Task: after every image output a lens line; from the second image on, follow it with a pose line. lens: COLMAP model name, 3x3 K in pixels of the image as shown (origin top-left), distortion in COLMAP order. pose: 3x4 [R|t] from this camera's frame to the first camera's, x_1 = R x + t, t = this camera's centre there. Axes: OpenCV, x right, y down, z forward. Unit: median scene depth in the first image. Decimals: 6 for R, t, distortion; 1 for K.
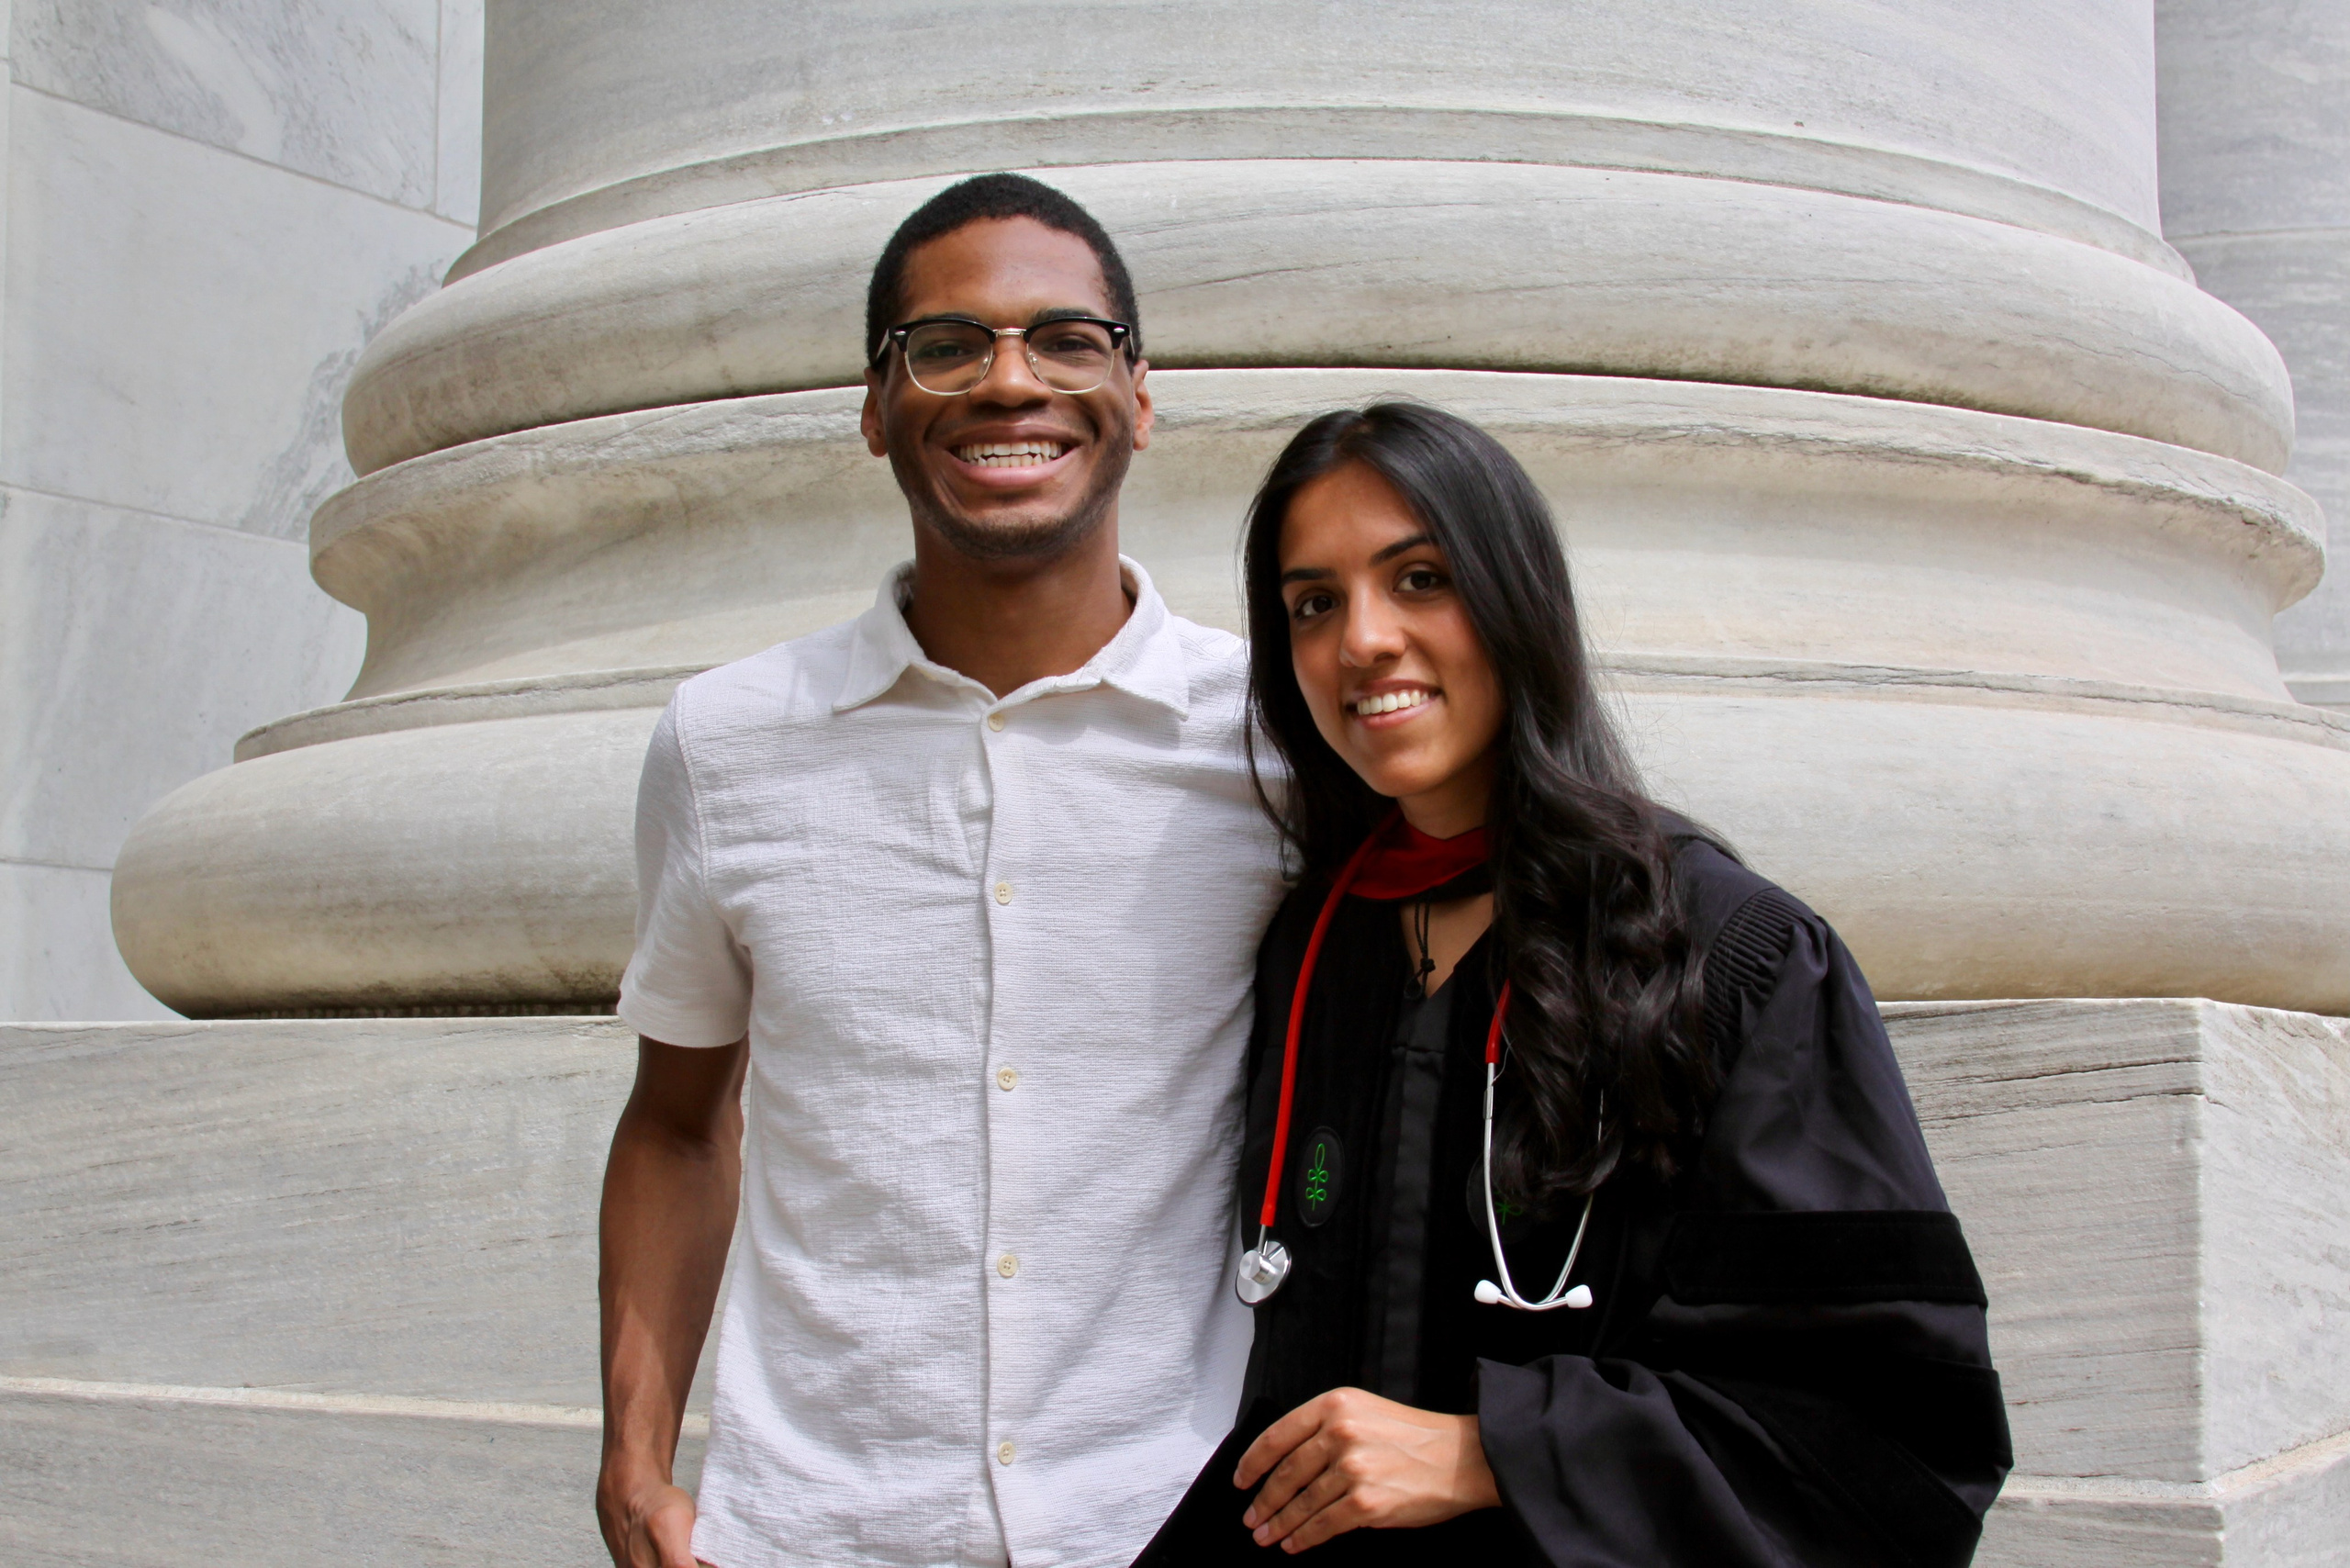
lens RADIAL K [[3882.5, 0, 1218.1], [0, 3882.5, 925.3], [0, 0, 1]] dist [-0.112384, 0.052729]
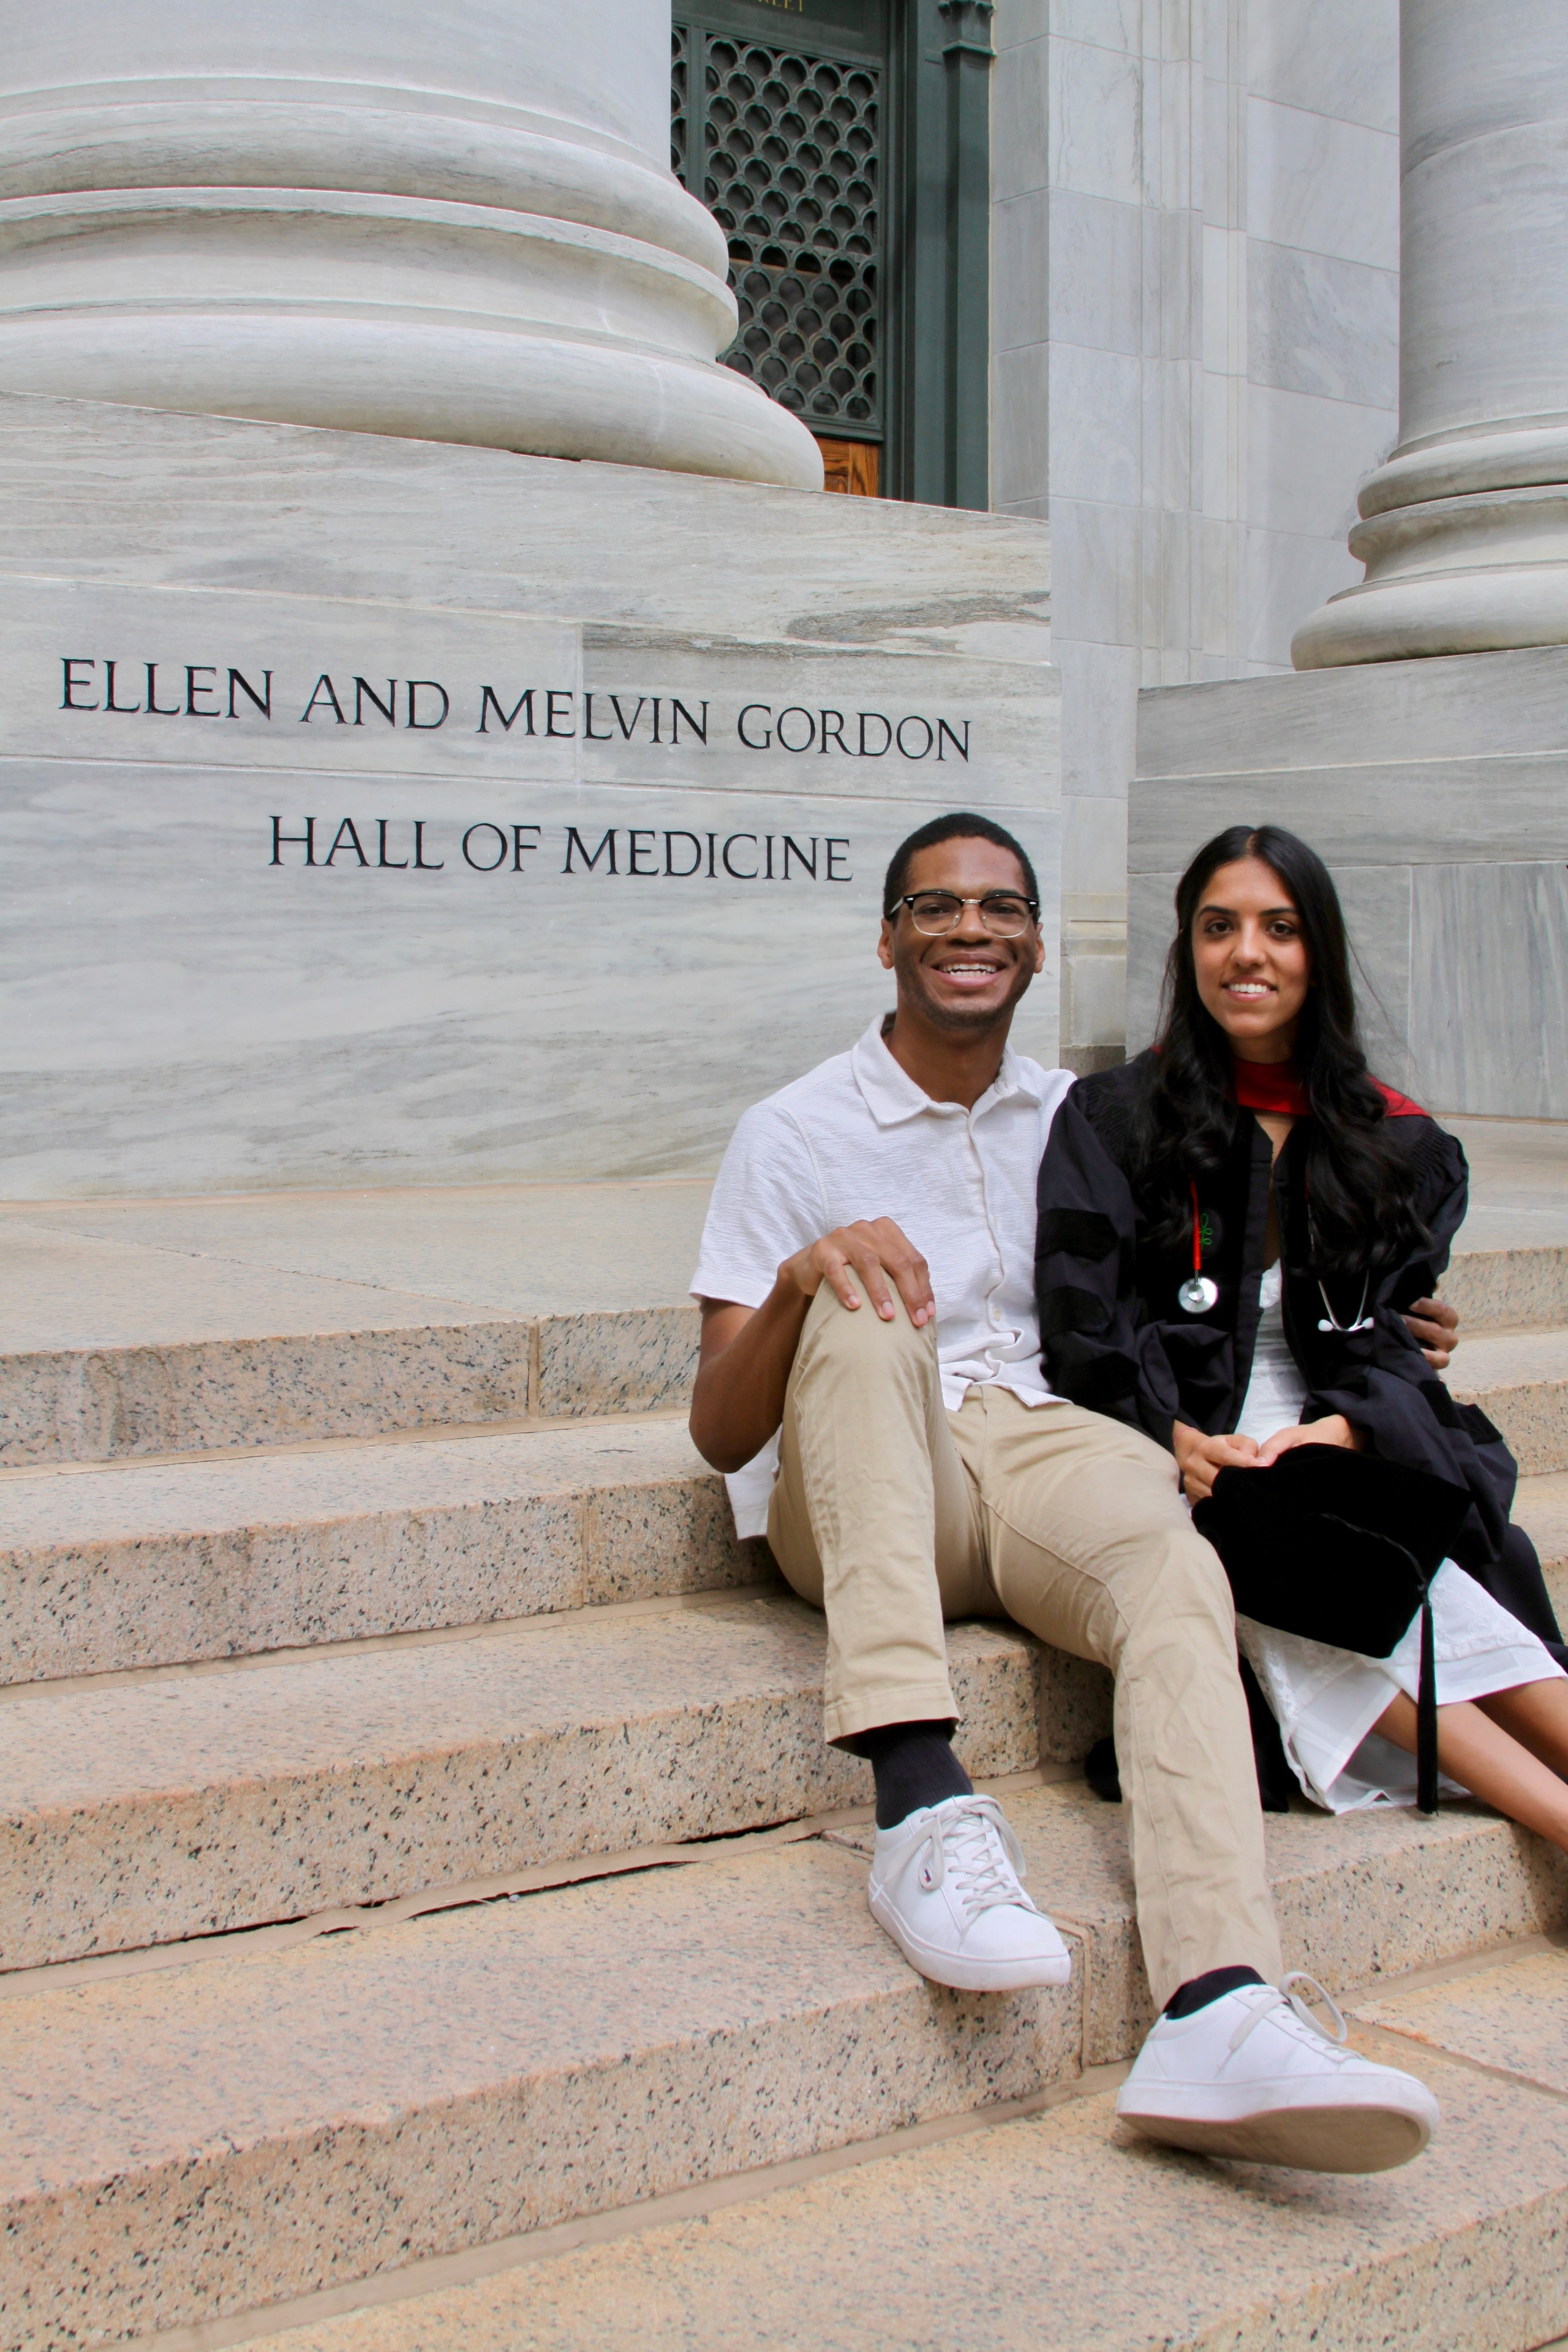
lens RADIAL K [[2994.6, 0, 749.0], [0, 2994.6, 1178.4], [0, 0, 1]] dist [-0.165482, 0.154963]
pose [[0.900463, 0.030733, -0.433846, 0.511987], [0.017826, 0.994055, 0.107415, 0.199040], [0.434568, -0.104456, 0.894561, -1.897153]]
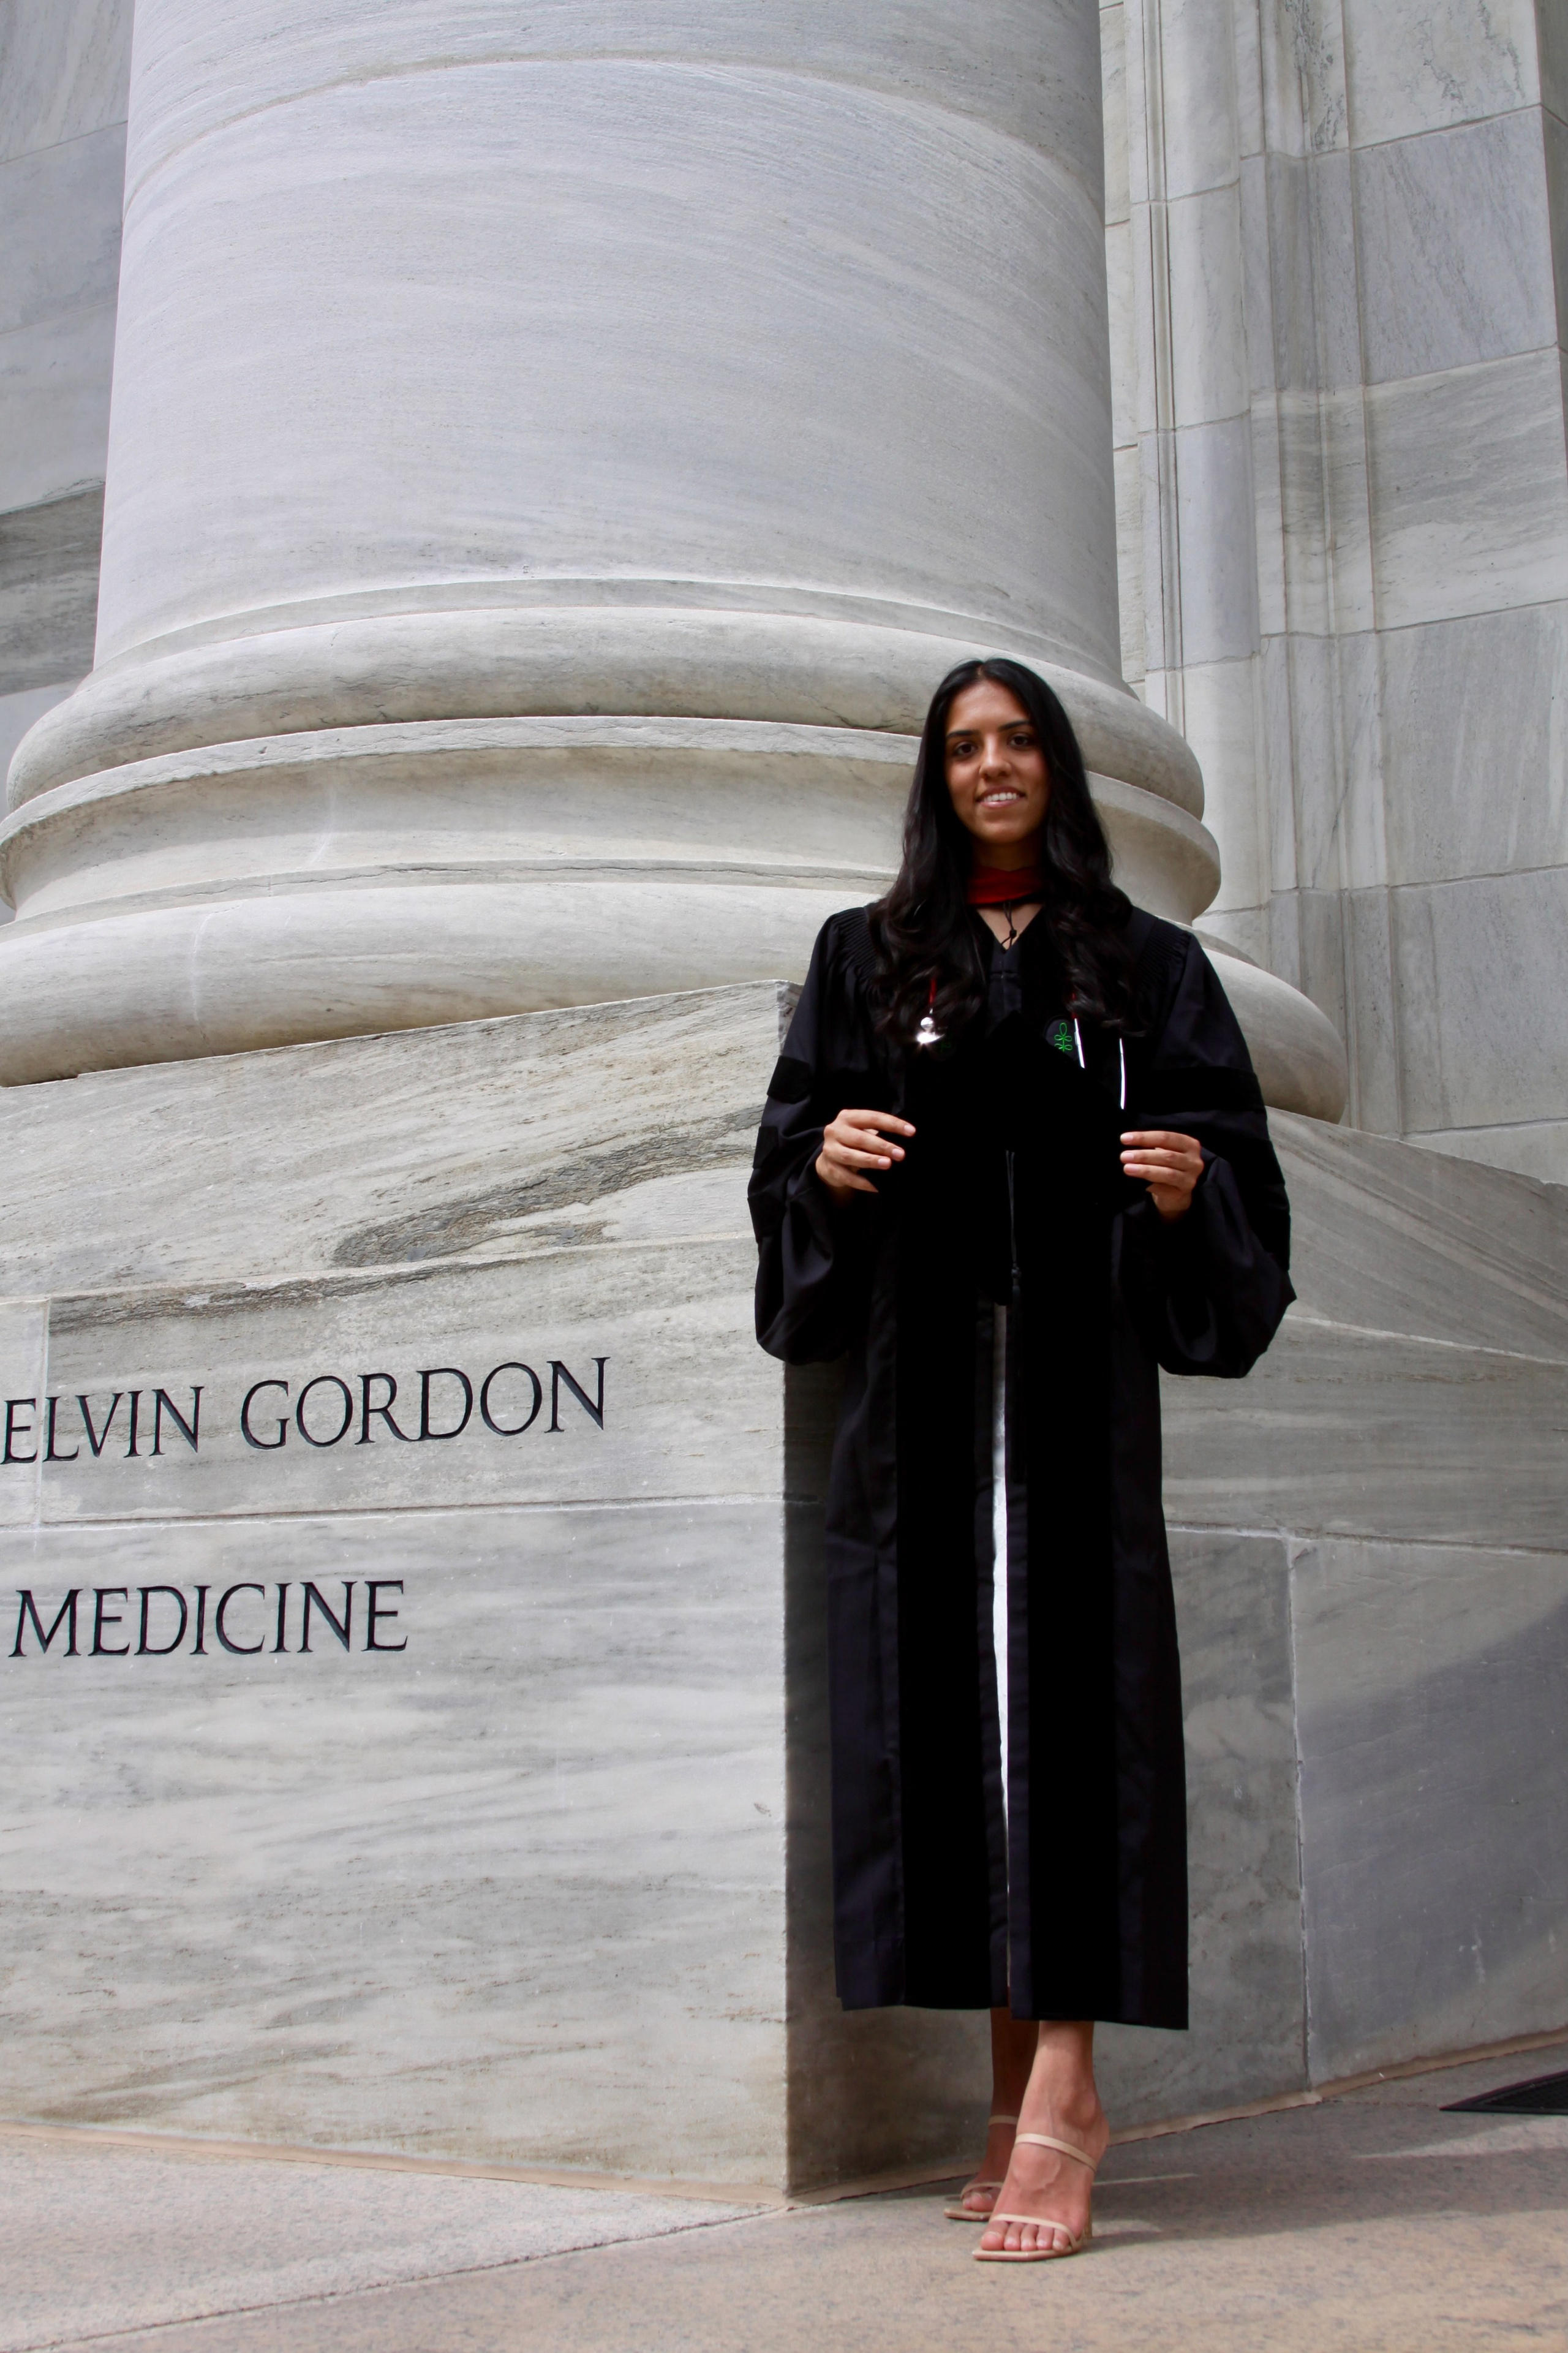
lens RADIAL K [[3621.9, 0, 779.2], [0, 3621.9, 762.8], [0, 0, 1]] dist [-0.005526, -0.032031]
pose [[-0.119037, -0.253258, -0.960047, 1.163798], [0.051559, 0.964041, -0.260705, 0.258735], [0.991550, -0.080532, -0.101699, 0.177875]]
